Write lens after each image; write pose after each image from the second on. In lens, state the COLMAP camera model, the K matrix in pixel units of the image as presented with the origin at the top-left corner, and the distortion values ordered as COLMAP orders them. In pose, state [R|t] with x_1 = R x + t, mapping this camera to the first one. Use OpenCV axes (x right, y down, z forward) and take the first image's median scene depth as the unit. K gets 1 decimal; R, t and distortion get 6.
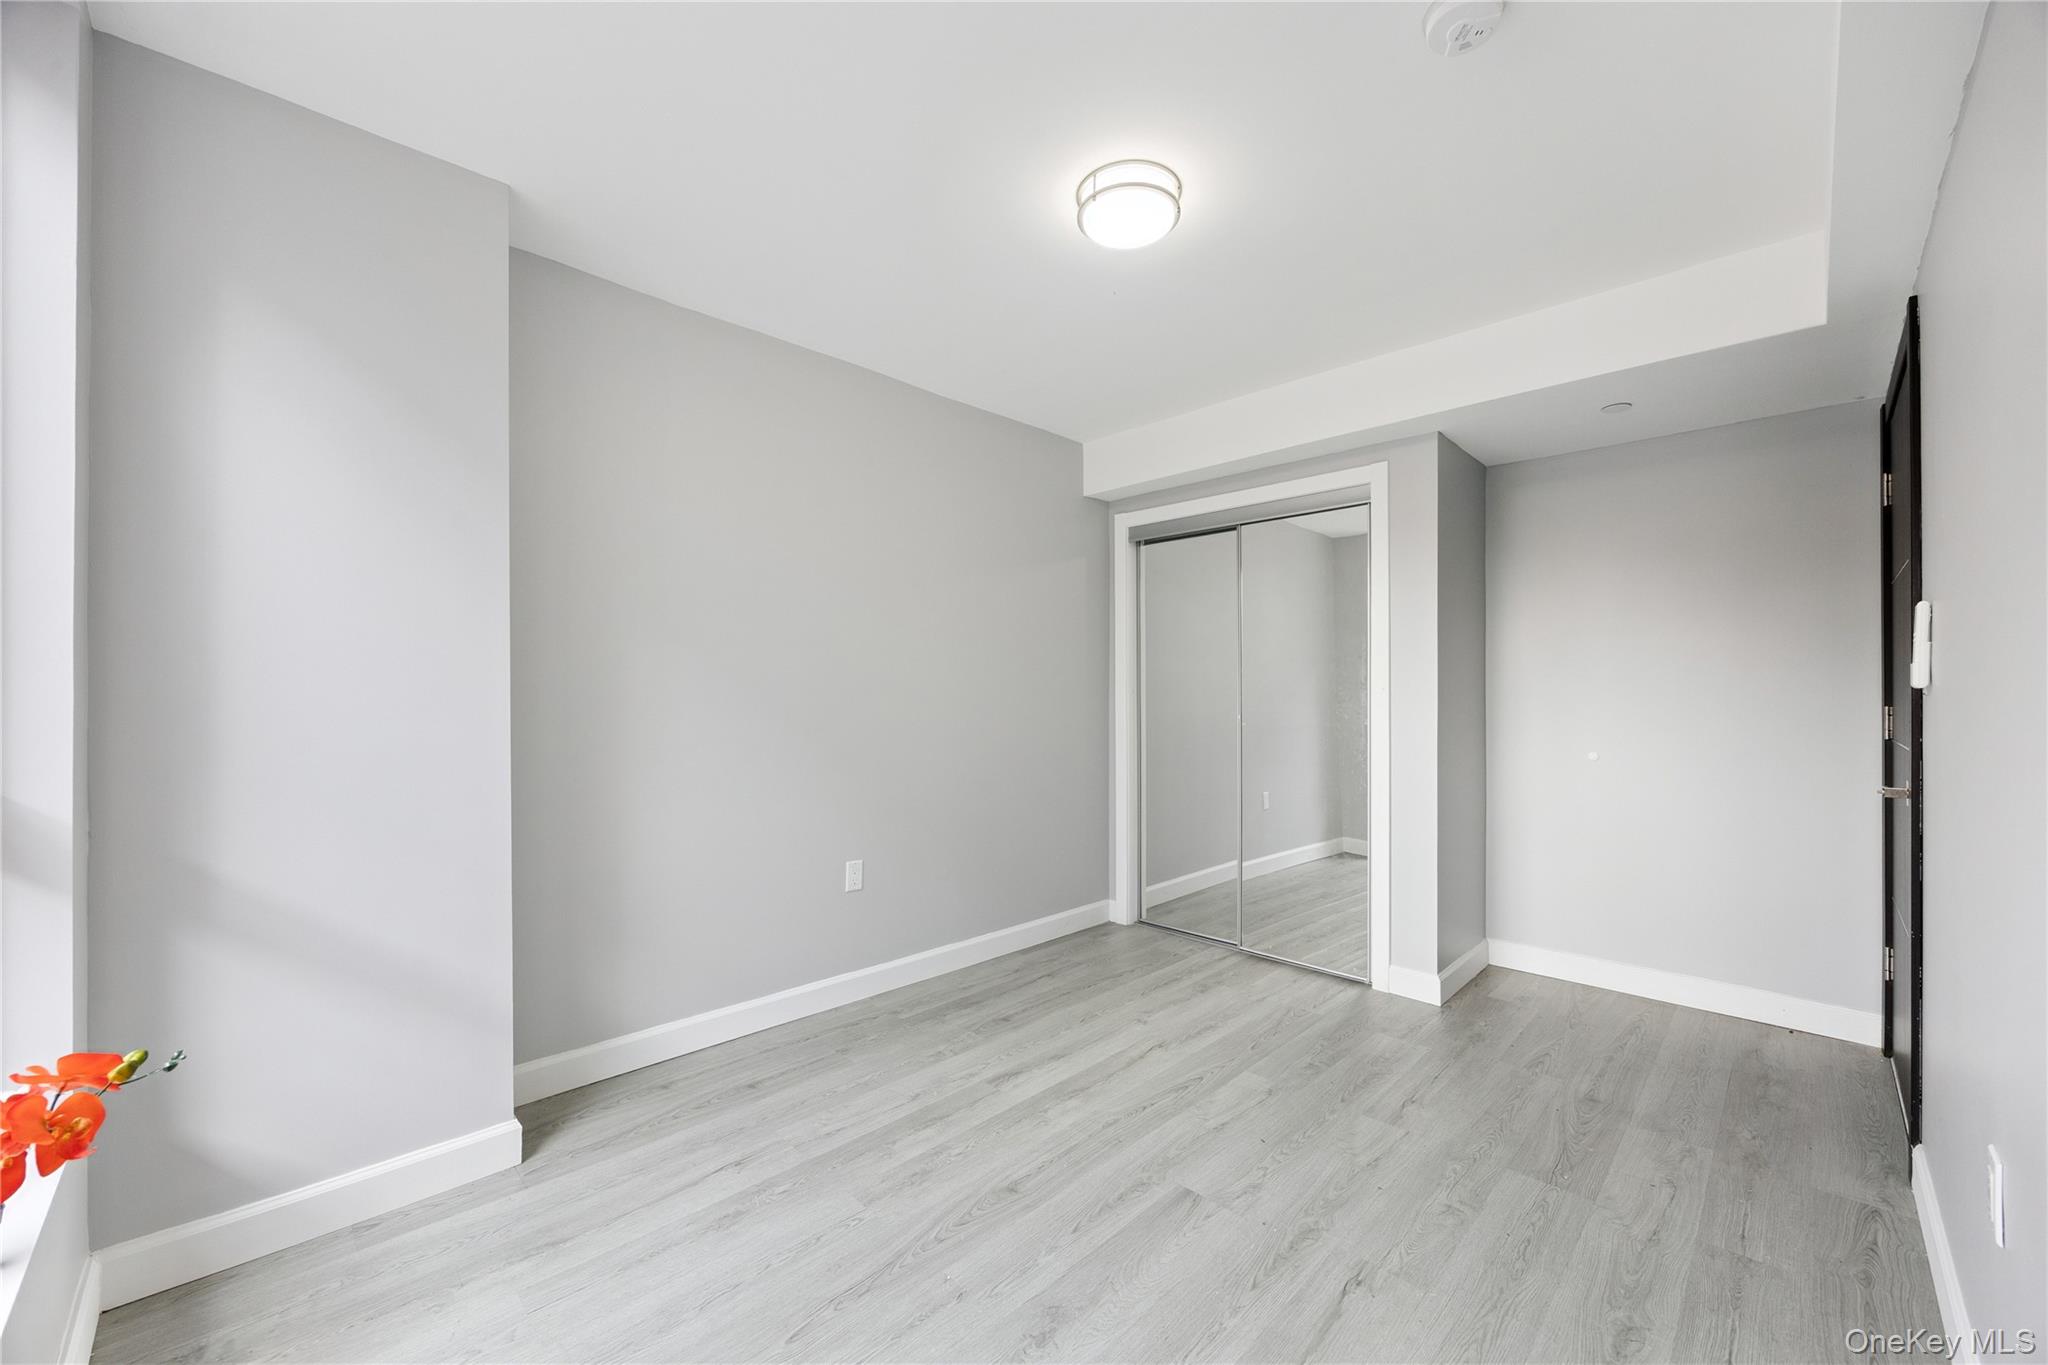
lens RADIAL K [[793.6, 0, 1028.4], [0, 793.6, 691.5], [0, 0, 1]] dist [-0.001567, -0.000063]
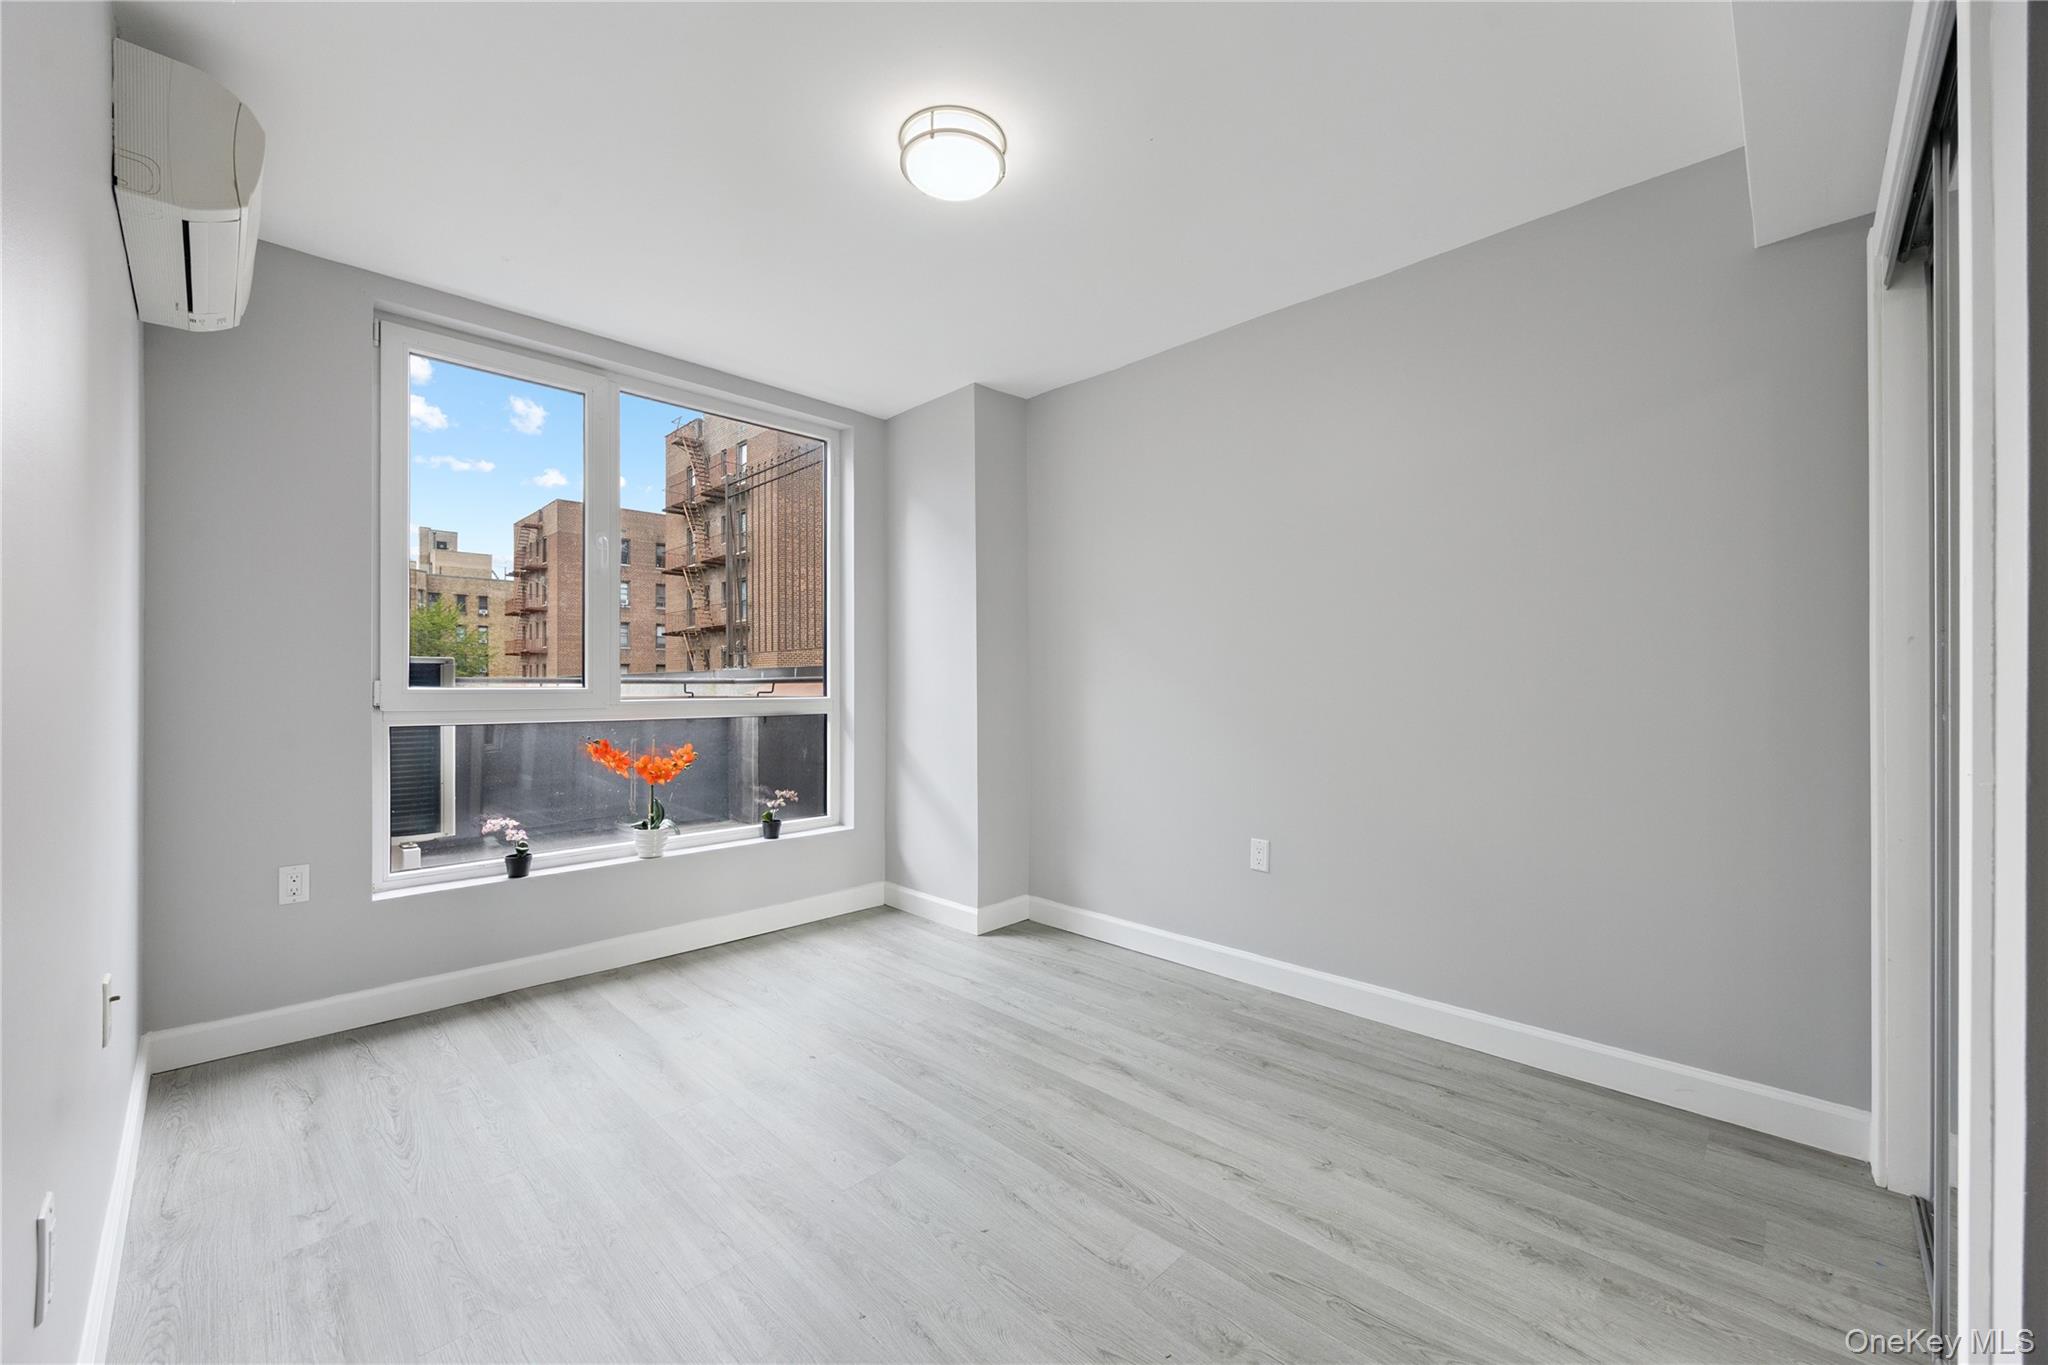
lens RADIAL K [[793.6, 0, 1028.4], [0, 793.6, 691.5], [0, 0, 1]] dist [-0.001567, -0.000063]
pose [[0.010385, 0.004669, -0.999935, 0.844188], [0.004042, 0.999981, 0.004711, 0.035369], [0.999938, -0.004090, 0.010366, 0.828002]]
